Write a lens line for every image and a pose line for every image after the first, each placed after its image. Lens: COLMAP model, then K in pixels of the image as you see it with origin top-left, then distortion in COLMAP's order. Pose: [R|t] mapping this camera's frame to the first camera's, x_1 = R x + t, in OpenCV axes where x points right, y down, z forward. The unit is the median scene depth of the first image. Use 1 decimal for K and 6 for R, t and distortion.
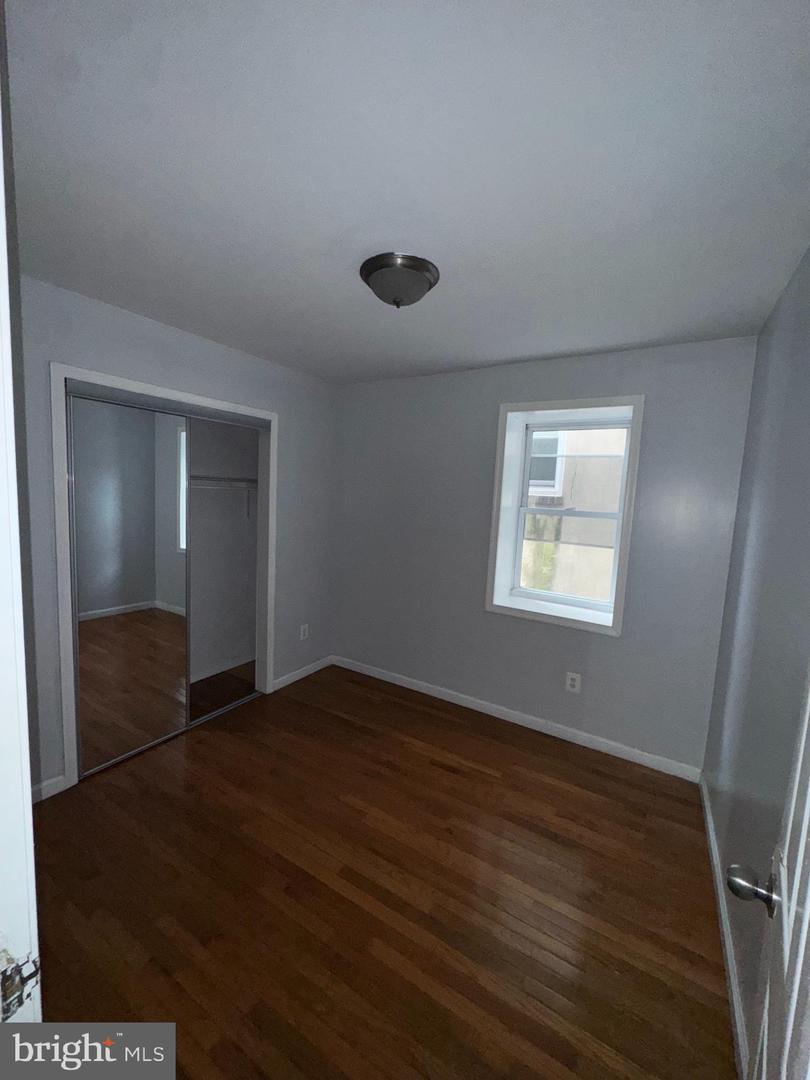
lens RADIAL K [[429.2, 0, 404.9], [0, 429.2, 537.7], [0, 0, 1]] dist [-0.002813, -0.000003]
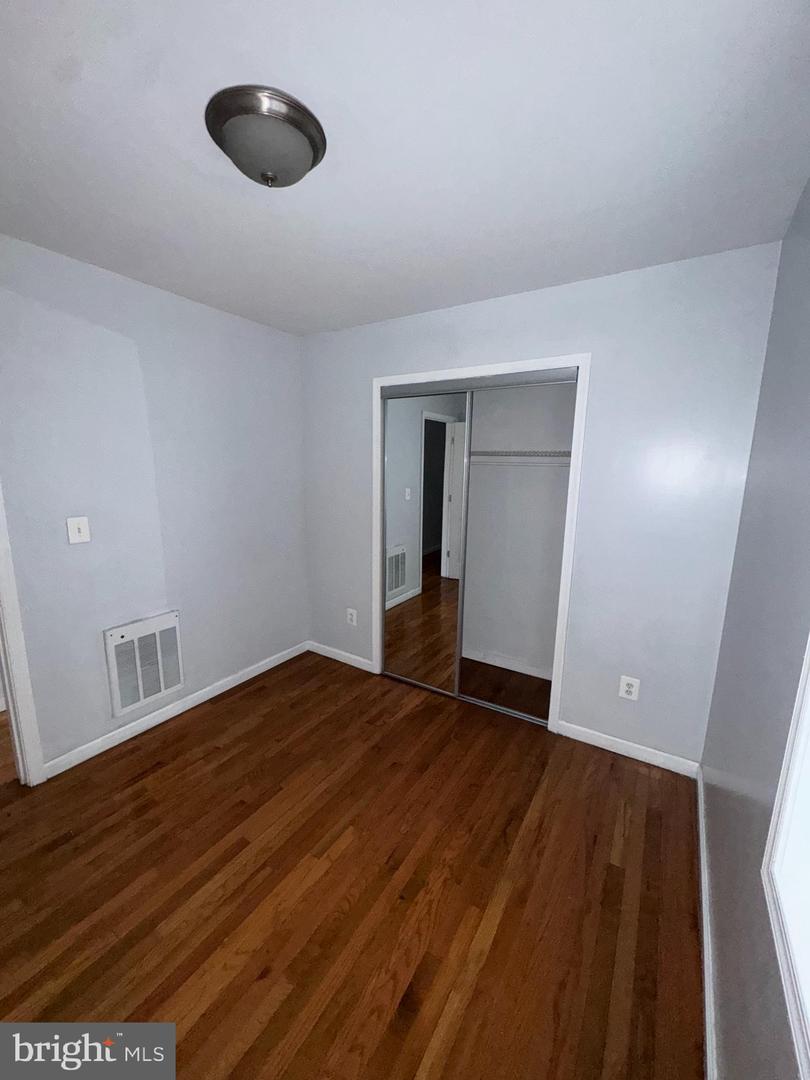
lens RADIAL K [[429.2, 0, 404.9], [0, 429.2, 537.7], [0, 0, 1]] dist [-0.002813, -0.000003]
pose [[-0.013393, 0.130102, -0.991410, 0.625393], [-0.114532, 0.984774, 0.130778, -0.077075], [0.993329, 0.115300, 0.001711, 1.075419]]
